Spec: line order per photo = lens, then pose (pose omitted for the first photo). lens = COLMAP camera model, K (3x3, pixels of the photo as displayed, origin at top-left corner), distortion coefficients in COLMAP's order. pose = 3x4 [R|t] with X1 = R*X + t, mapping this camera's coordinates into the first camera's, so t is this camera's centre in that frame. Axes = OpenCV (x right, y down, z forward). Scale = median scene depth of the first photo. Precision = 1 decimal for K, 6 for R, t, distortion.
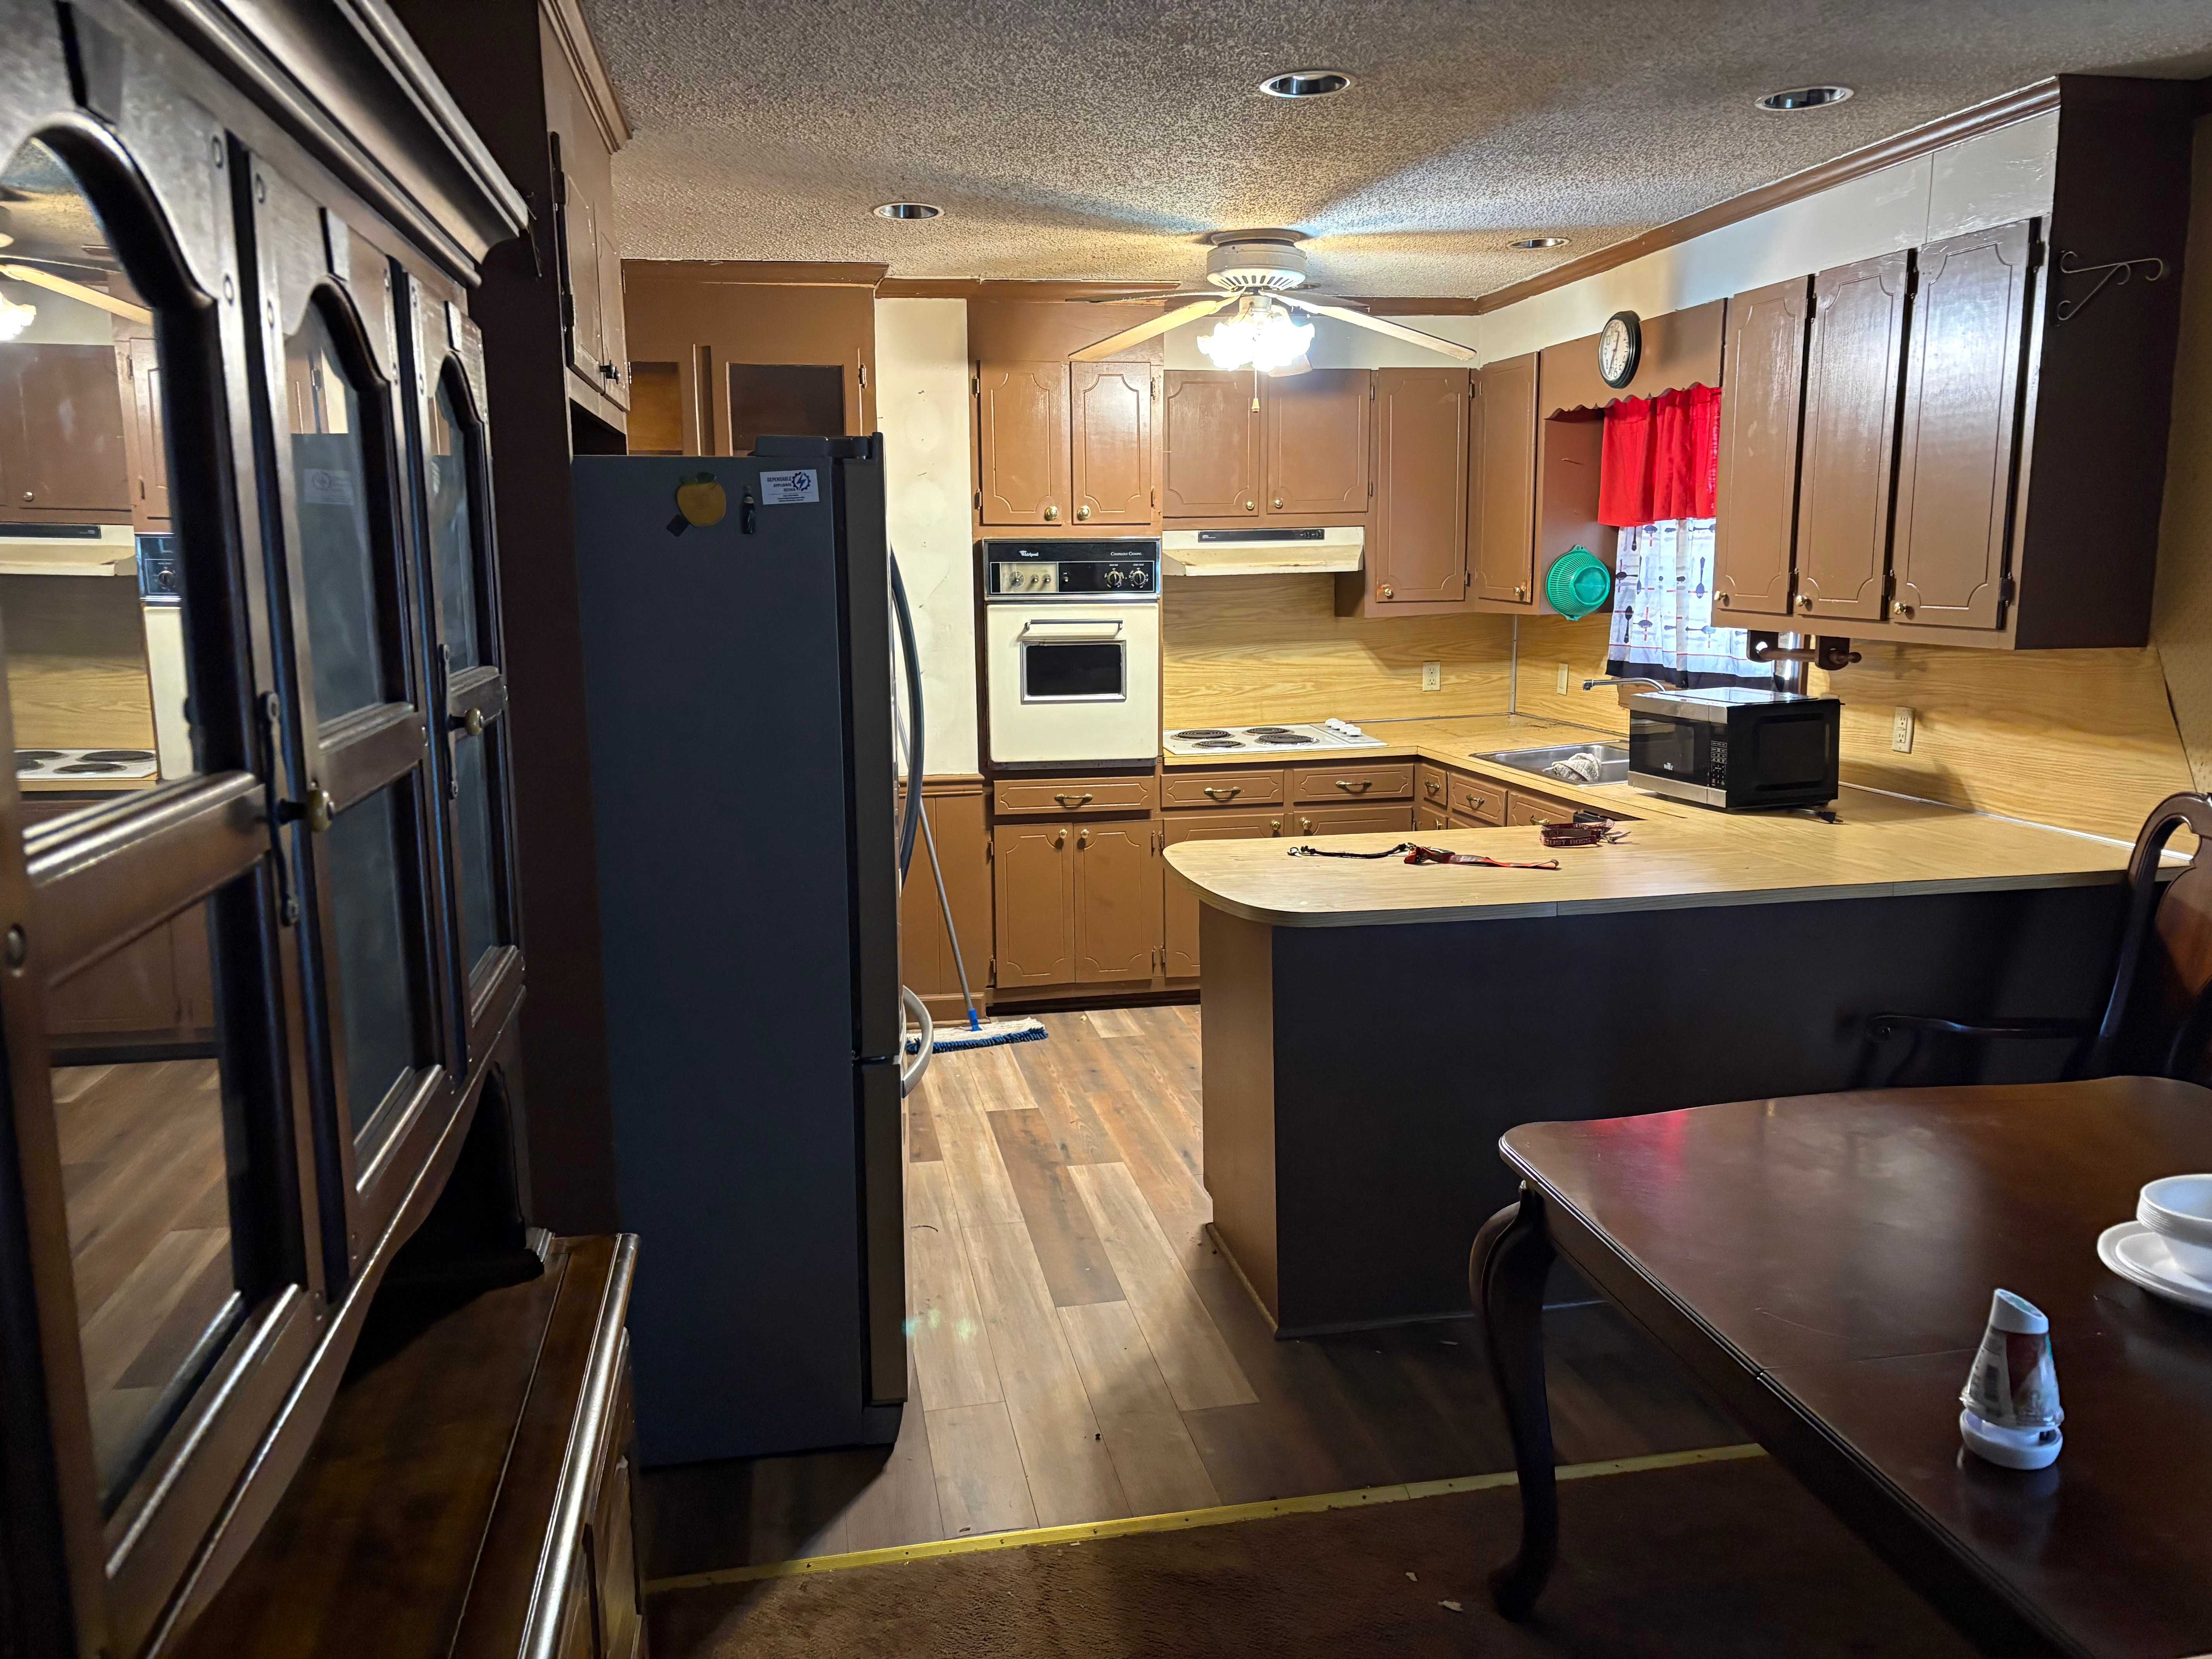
lens RADIAL K [[1667.7, 0, 1135.5], [0, 1667.7, 866.5], [0, 0, 1]] dist [0.020795, -0.022357]
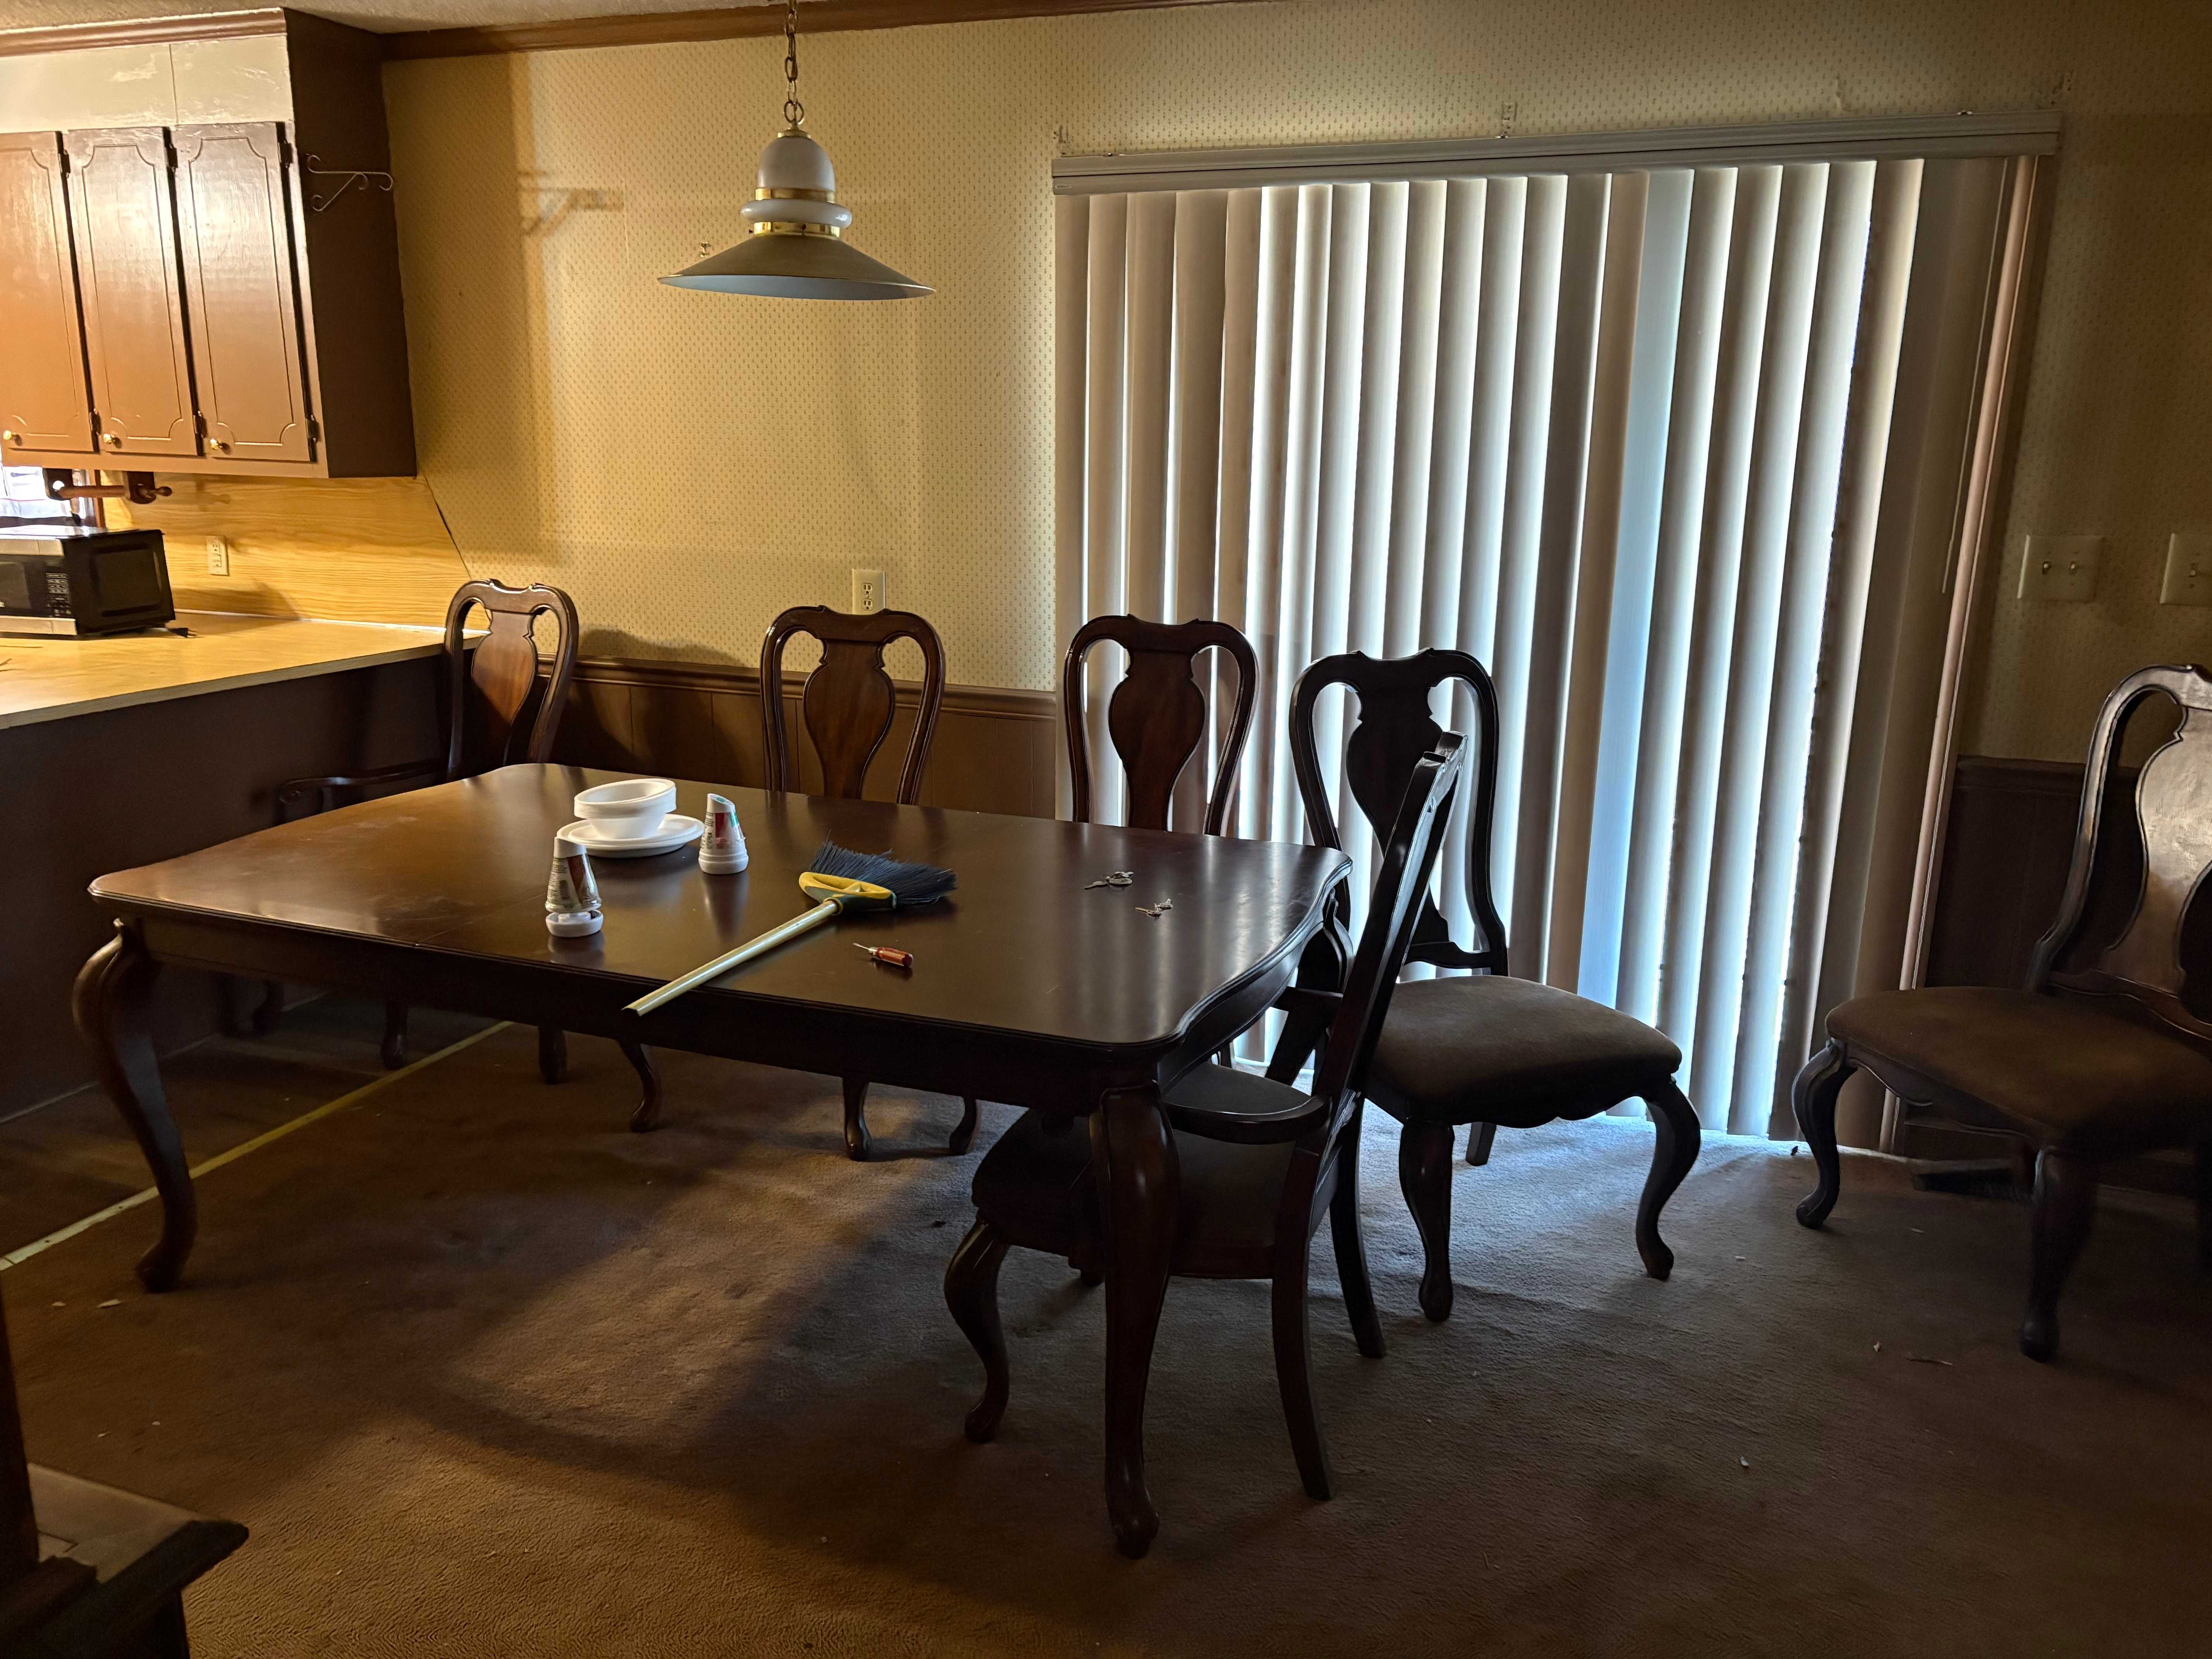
lens RADIAL K [[1667.7, 0, 1108.9], [0, 1667.7, 831.9], [0, 0, 1]] dist [0.020795, -0.022357]
pose [[0.539354, -0.184224, 0.821680, -0.208004], [0.133377, 0.982148, 0.132652, 0.036758], [-0.831449, 0.038047, 0.554297, -0.144938]]
